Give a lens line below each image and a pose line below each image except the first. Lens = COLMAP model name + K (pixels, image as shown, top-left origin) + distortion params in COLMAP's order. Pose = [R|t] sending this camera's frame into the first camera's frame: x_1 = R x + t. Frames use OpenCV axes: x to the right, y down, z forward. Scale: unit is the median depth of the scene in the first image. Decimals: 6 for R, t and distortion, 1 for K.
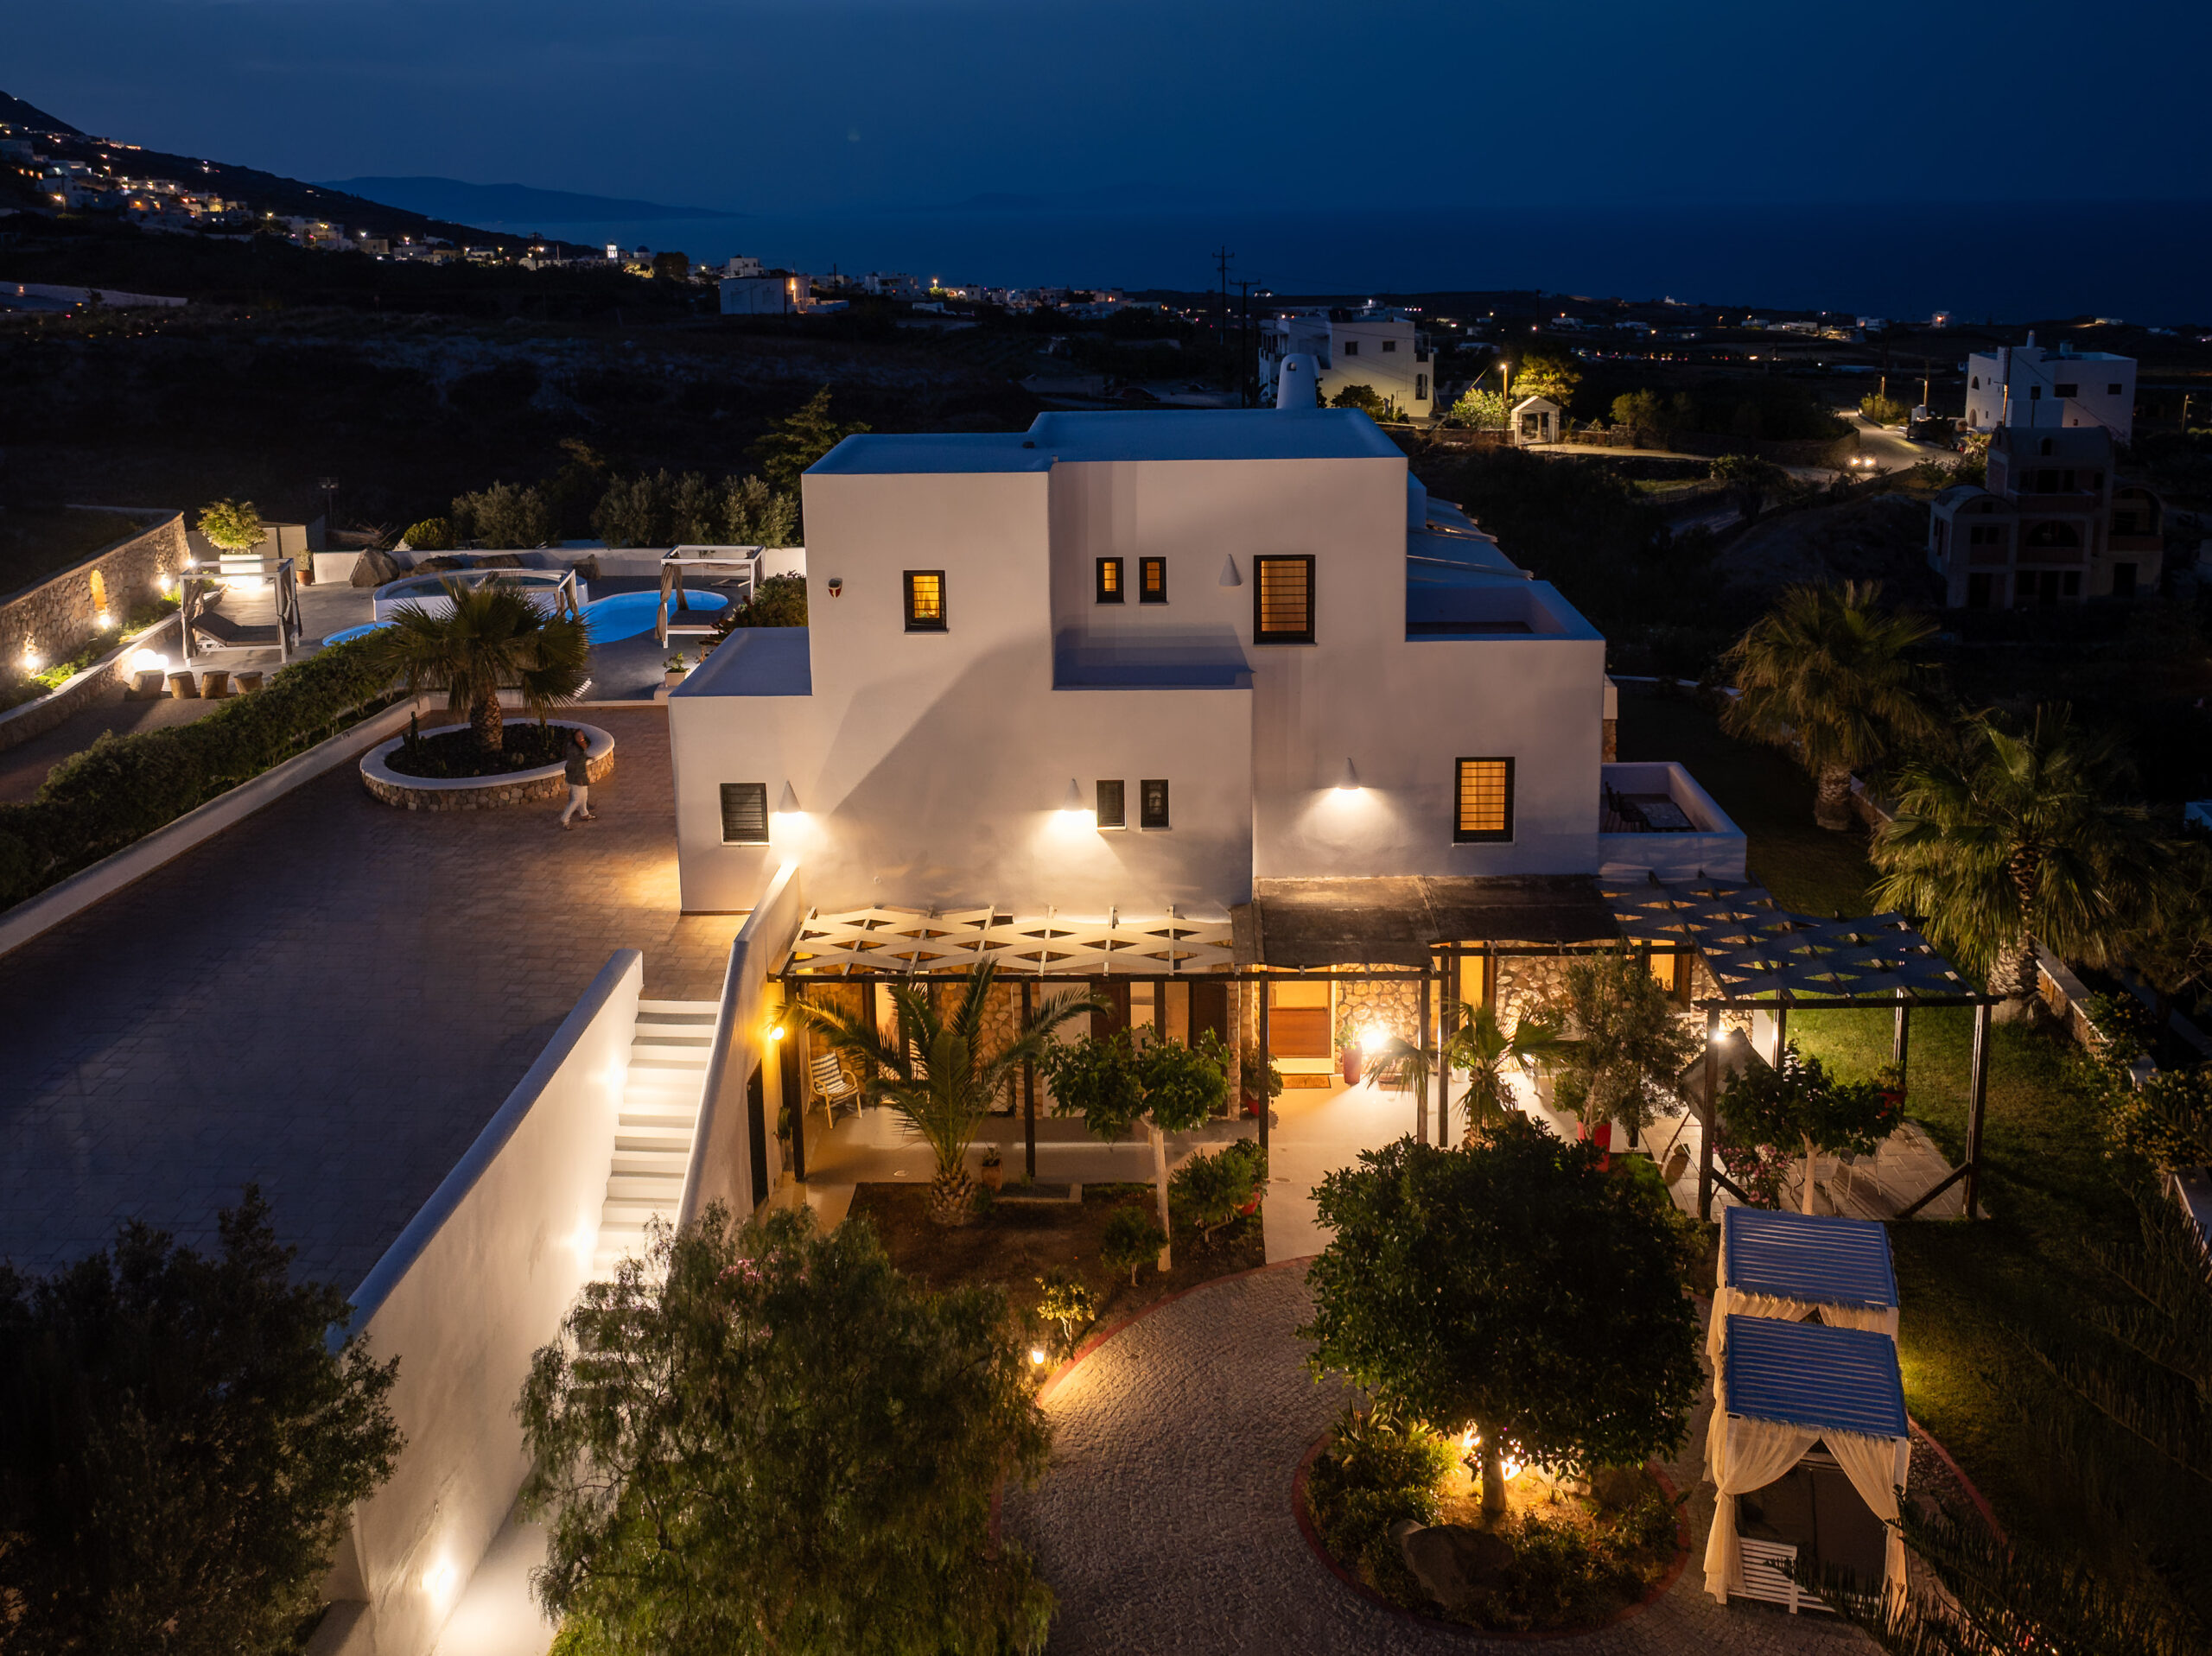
lens RADIAL K [[2021.1, 0, 1116.4], [0, 2021.1, 657.3], [0, 0, 1]] dist [-0.022334, -0.009970]
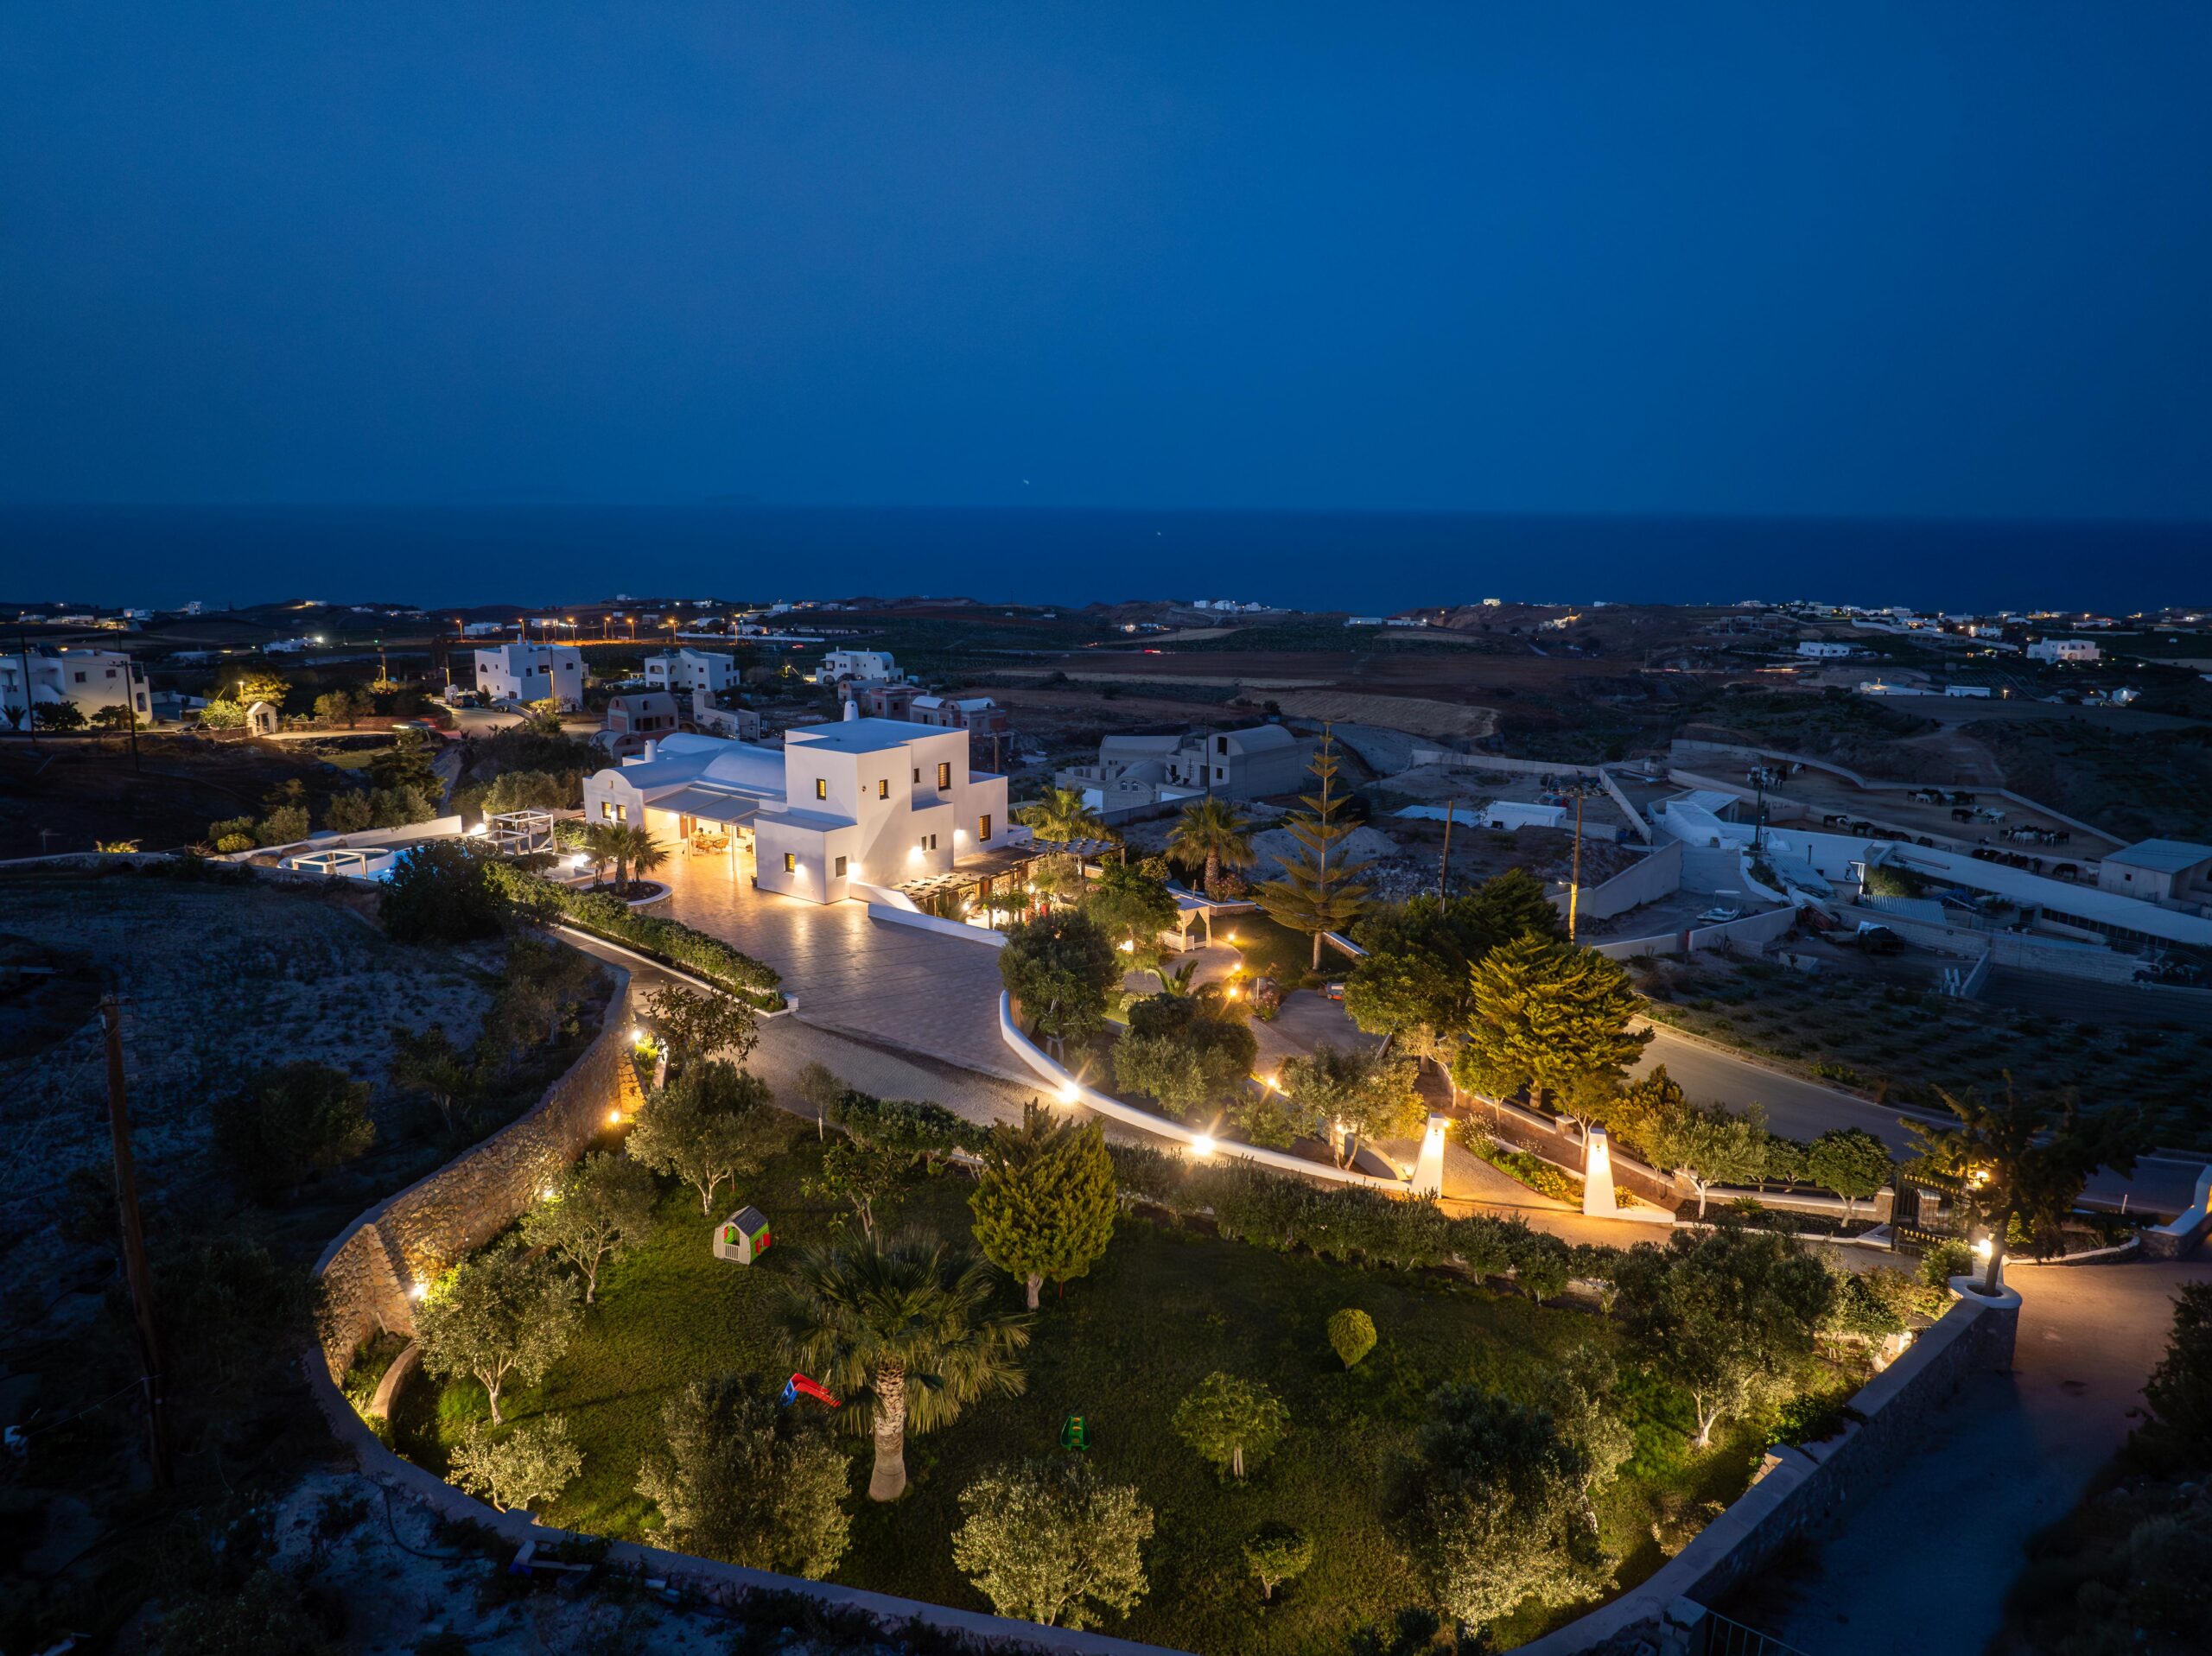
lens RADIAL K [[1546.6, 0, 1127.3], [0, 1546.6, 838.3], [0, 0, 1]] dist [-0.014019, 0.000310]
pose [[0.574727, -0.156649, 0.803212, -1.826594], [0.164885, 0.983545, 0.073837, -0.067450], [-0.801562, 0.090001, 0.591099, -0.754017]]
